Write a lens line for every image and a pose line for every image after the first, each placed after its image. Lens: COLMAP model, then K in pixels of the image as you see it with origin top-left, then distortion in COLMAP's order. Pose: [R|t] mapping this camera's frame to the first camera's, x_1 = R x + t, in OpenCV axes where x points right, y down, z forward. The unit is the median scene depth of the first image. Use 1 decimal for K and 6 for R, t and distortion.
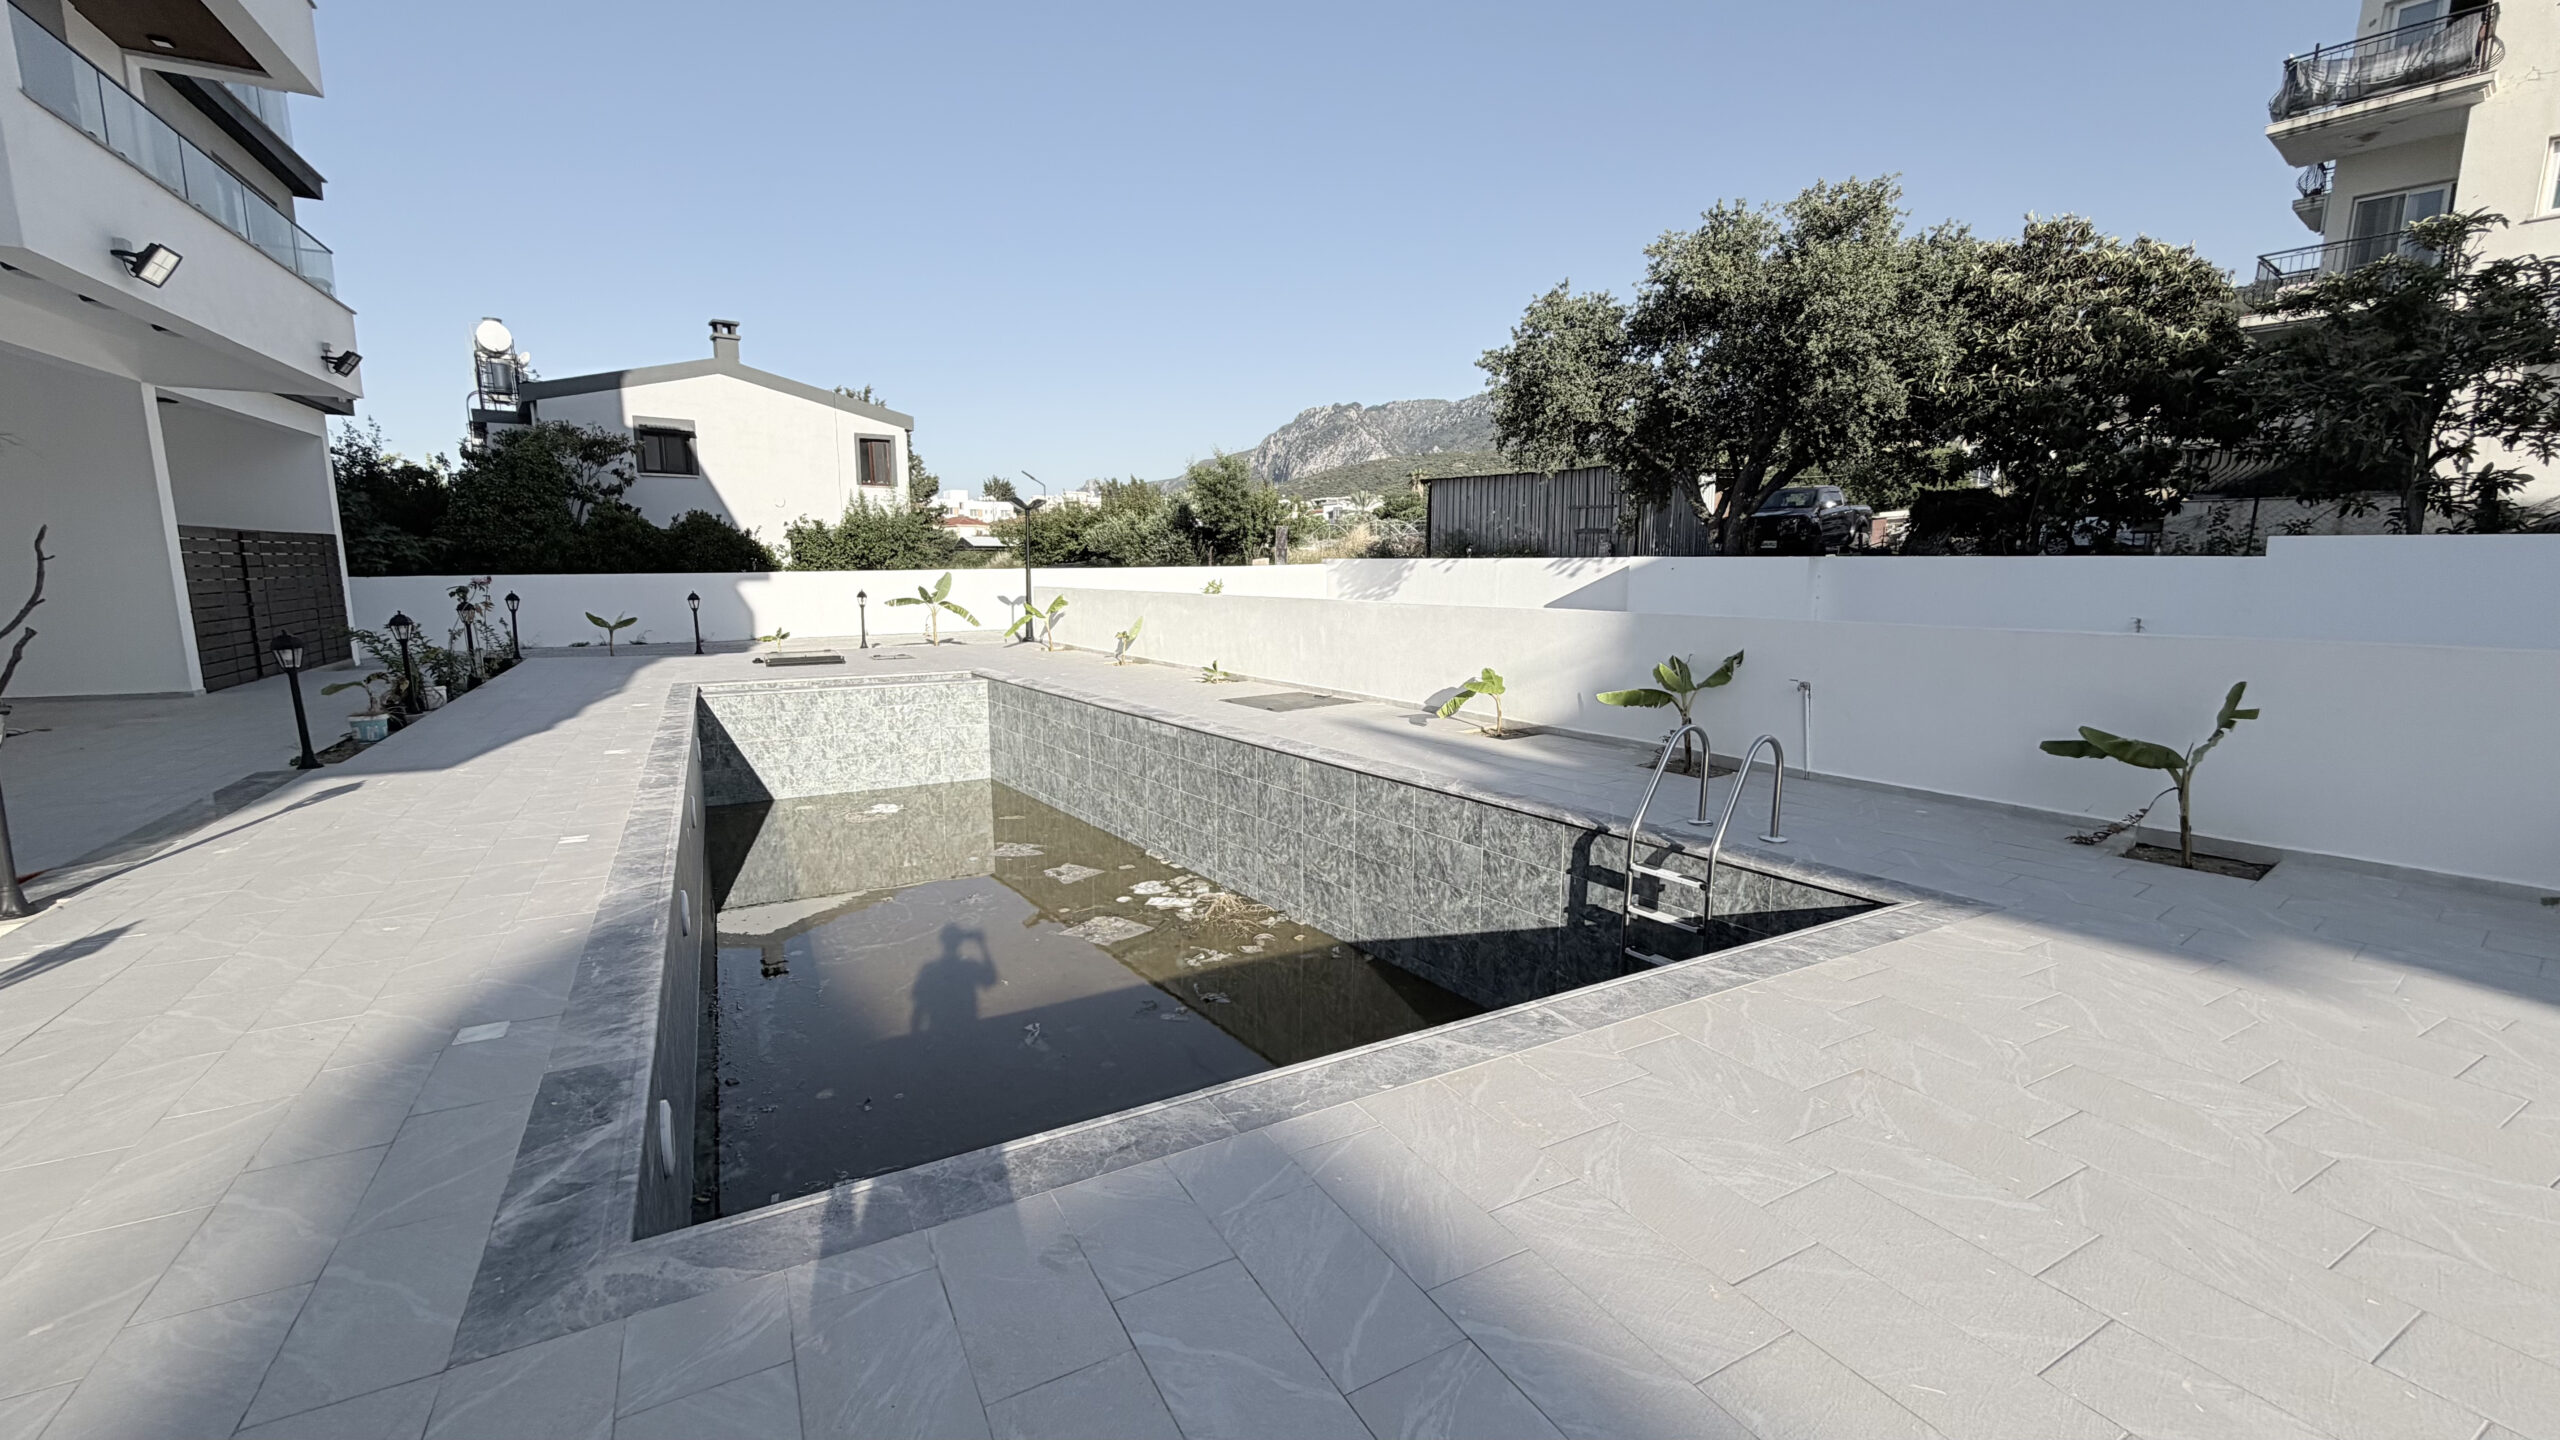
lens RADIAL K [[1017.7, 0, 1275.9], [0, 1017.7, 722.1], [0, 0, 1]] dist [-0.000190, -0.000192]
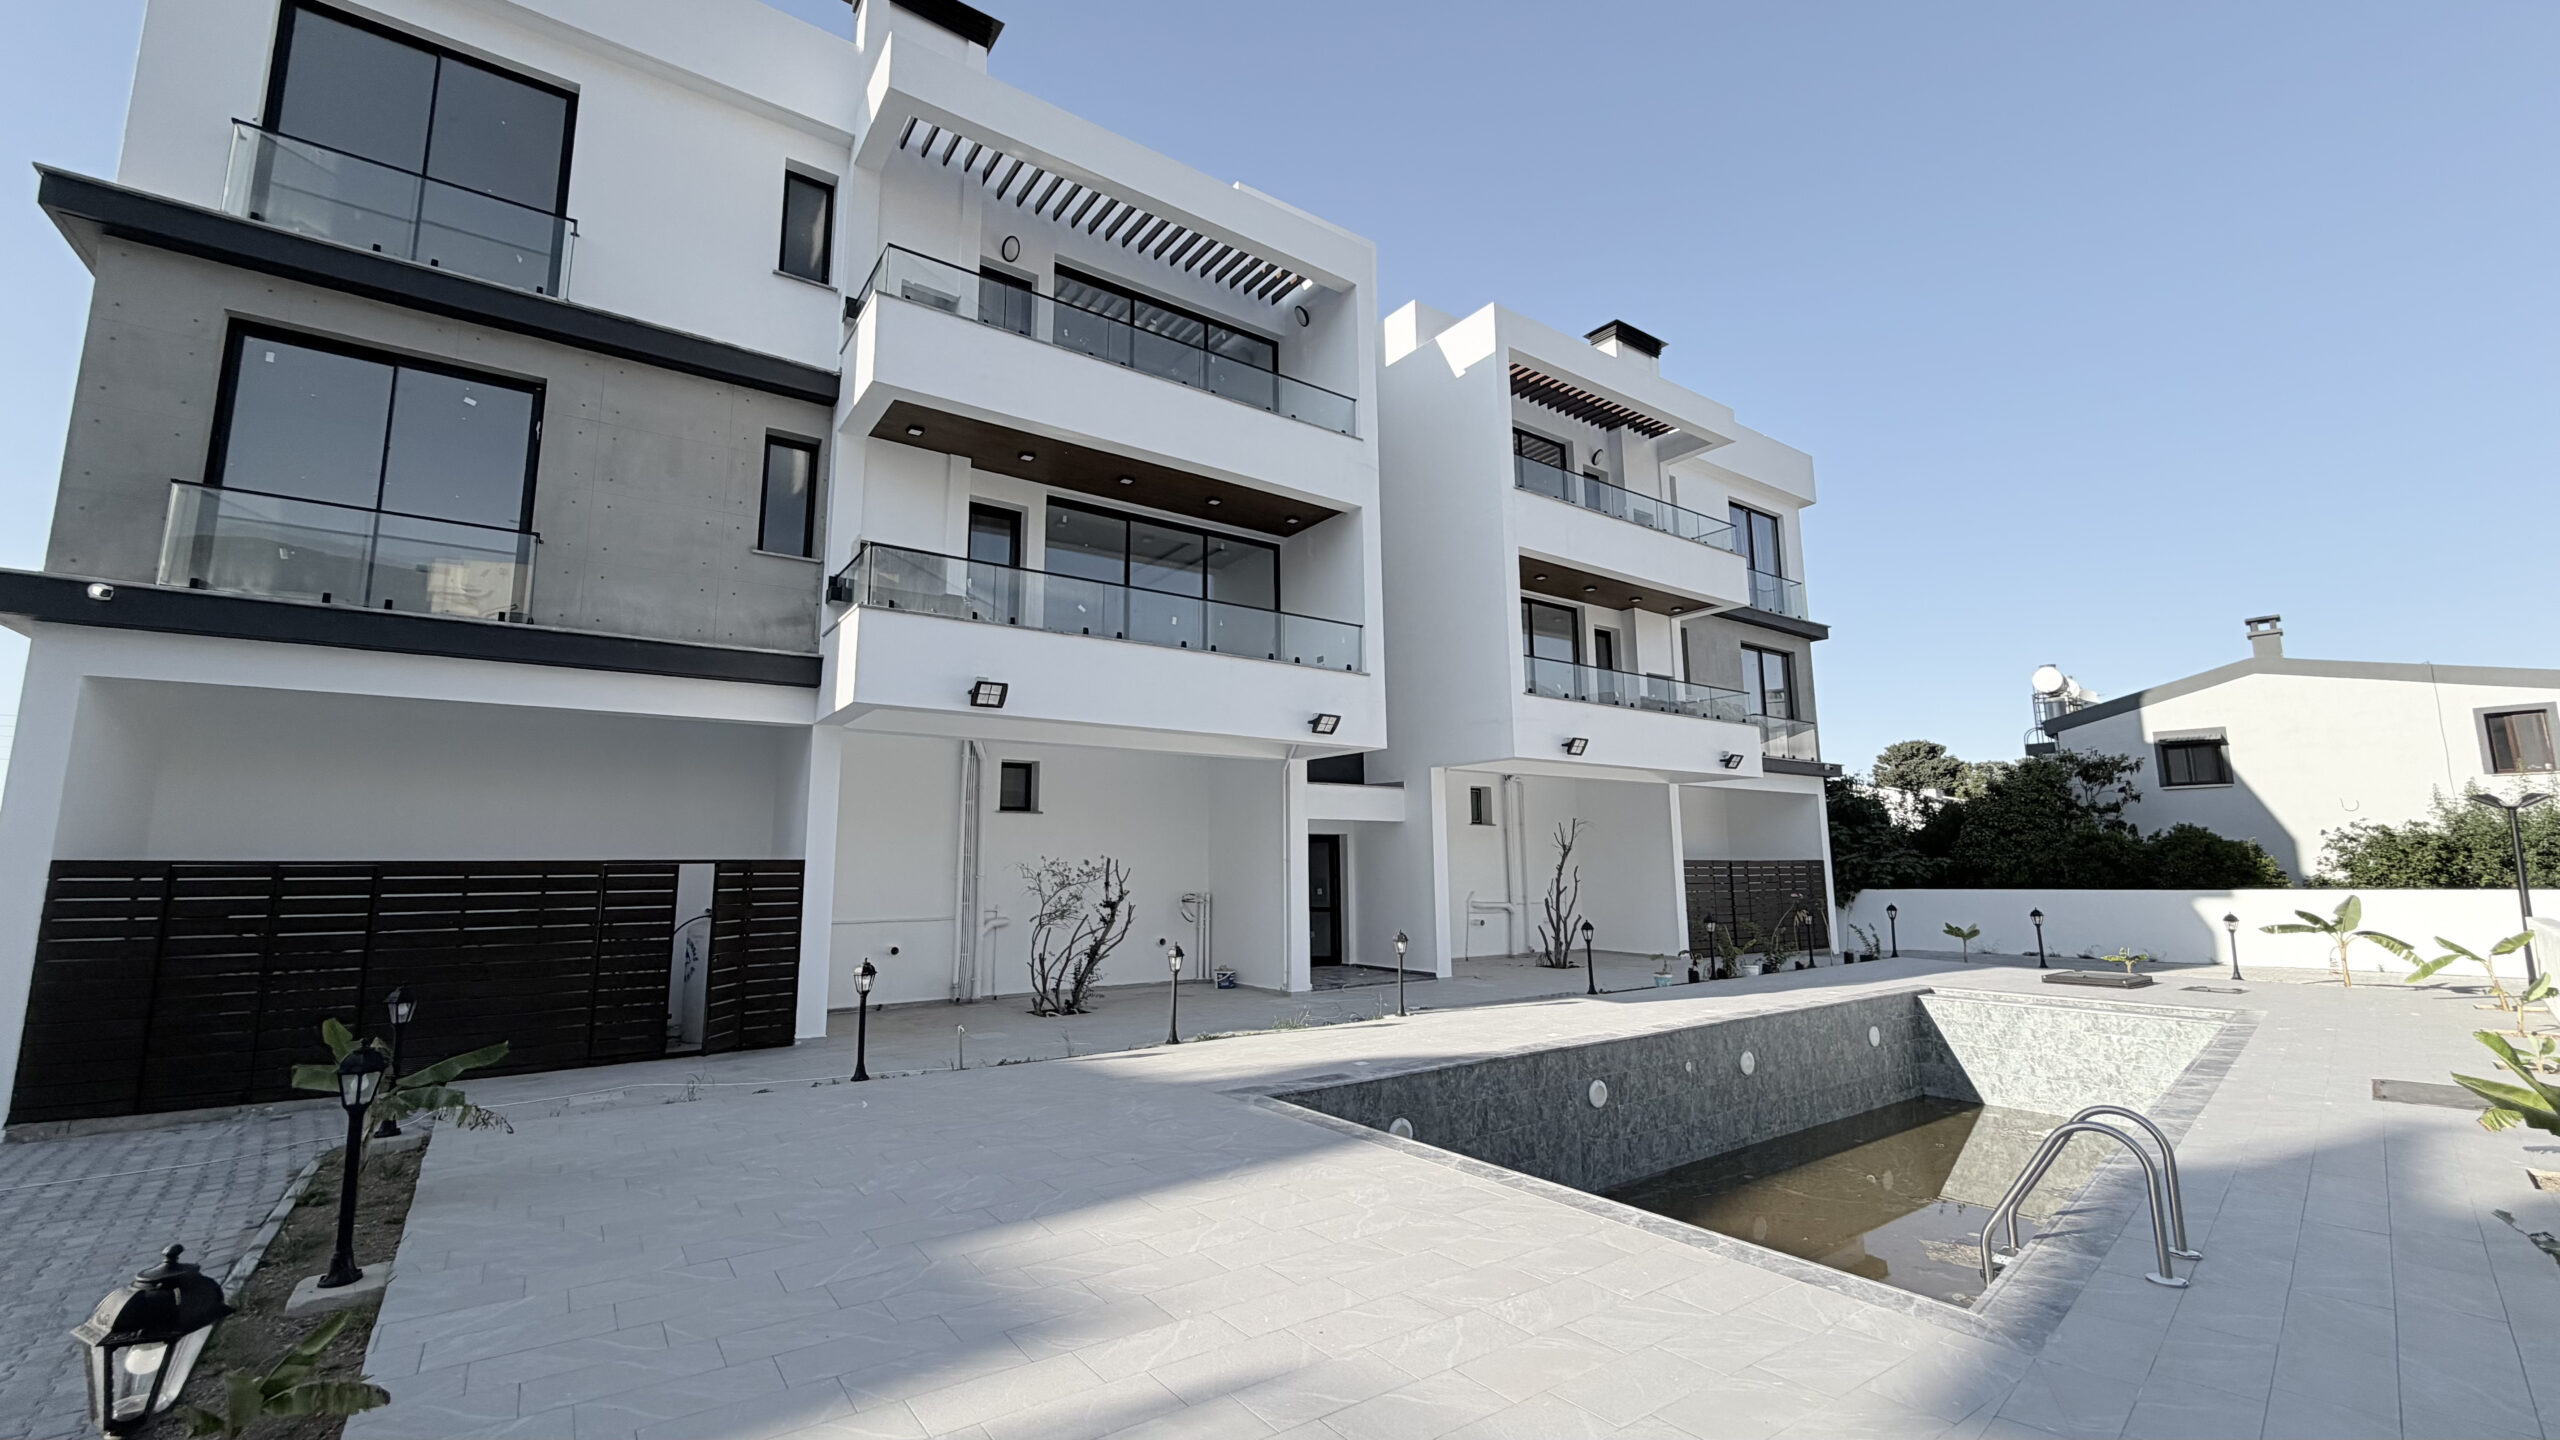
lens RADIAL K [[1020.3, 0, 1276.7], [0, 1020.3, 718.4], [0, 0, 1]] dist [0.000992, -0.000061]
pose [[0.120613, -0.149444, -0.981386, 0.388380], [-0.149918, 0.974523, -0.166824, -0.021146], [0.981314, 0.167248, 0.095135, 0.066811]]
